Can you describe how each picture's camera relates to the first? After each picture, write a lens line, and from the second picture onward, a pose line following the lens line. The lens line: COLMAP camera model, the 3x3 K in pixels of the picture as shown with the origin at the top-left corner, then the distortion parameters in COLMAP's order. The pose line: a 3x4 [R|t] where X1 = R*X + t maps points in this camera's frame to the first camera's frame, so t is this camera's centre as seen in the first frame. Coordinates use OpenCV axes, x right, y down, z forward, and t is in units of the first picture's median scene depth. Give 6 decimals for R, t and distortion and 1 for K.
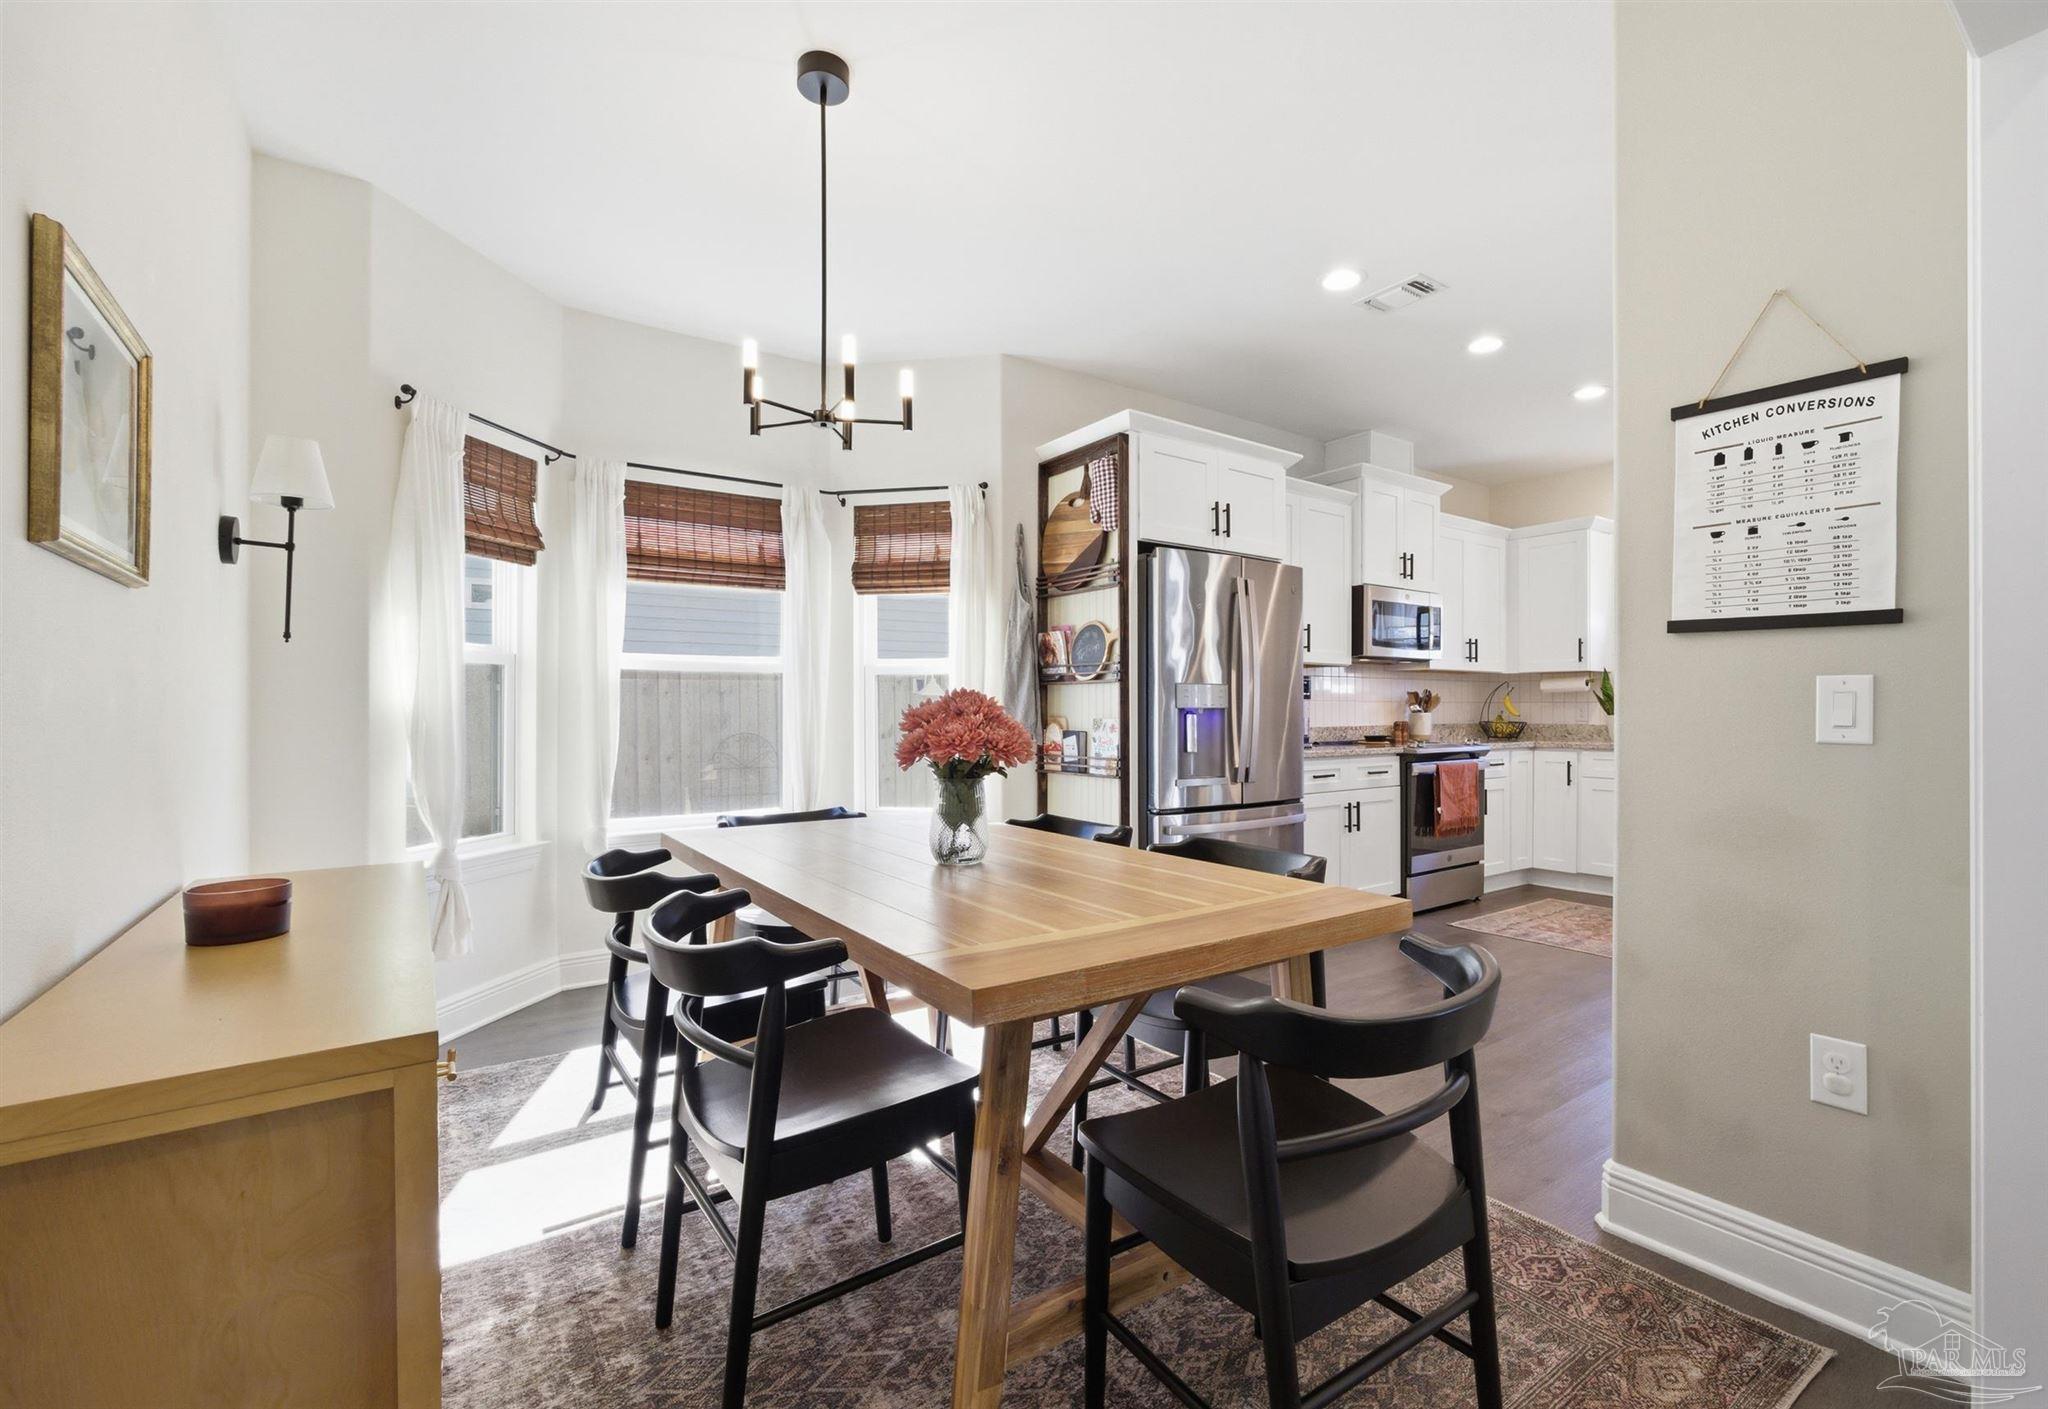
lens RADIAL K [[900.1, 0, 1024.4], [0, 900.1, 708.3], [0, 0, 1]] dist [-0.000412, -0.000118]
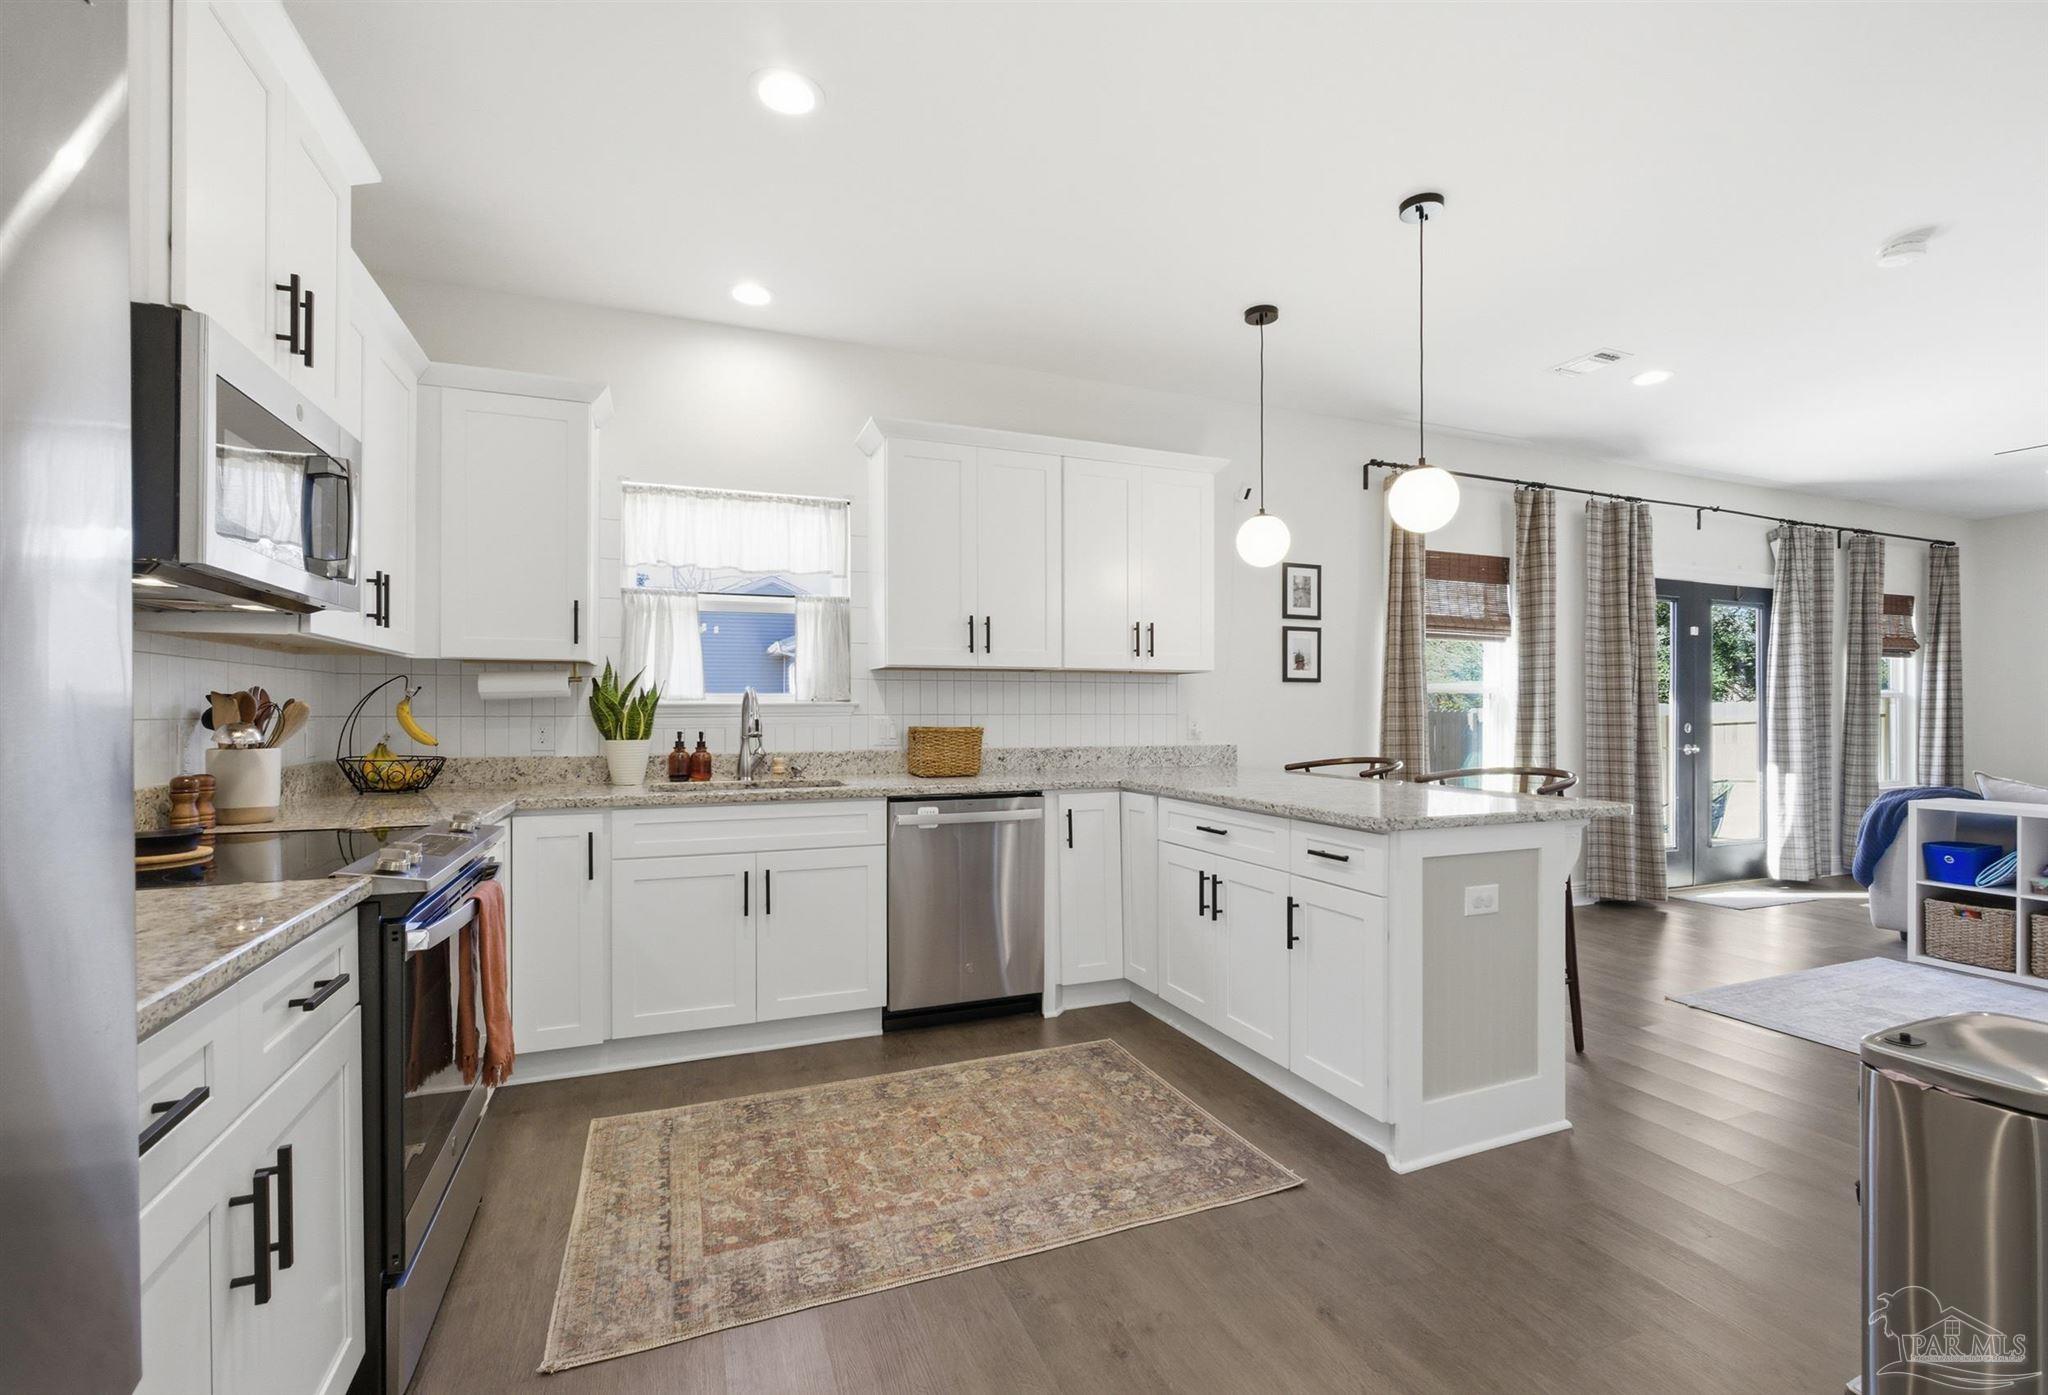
lens RADIAL K [[900.1, 0, 1028.5], [0, 900.1, 706.7], [0, 0, 1]] dist [-0.000412, -0.000118]
pose [[0.213619, 0.005210, 0.976903, 0.144986], [-0.005990, 0.999974, -0.004023, -0.012959], [-0.976899, -0.004992, 0.213645, 0.613931]]
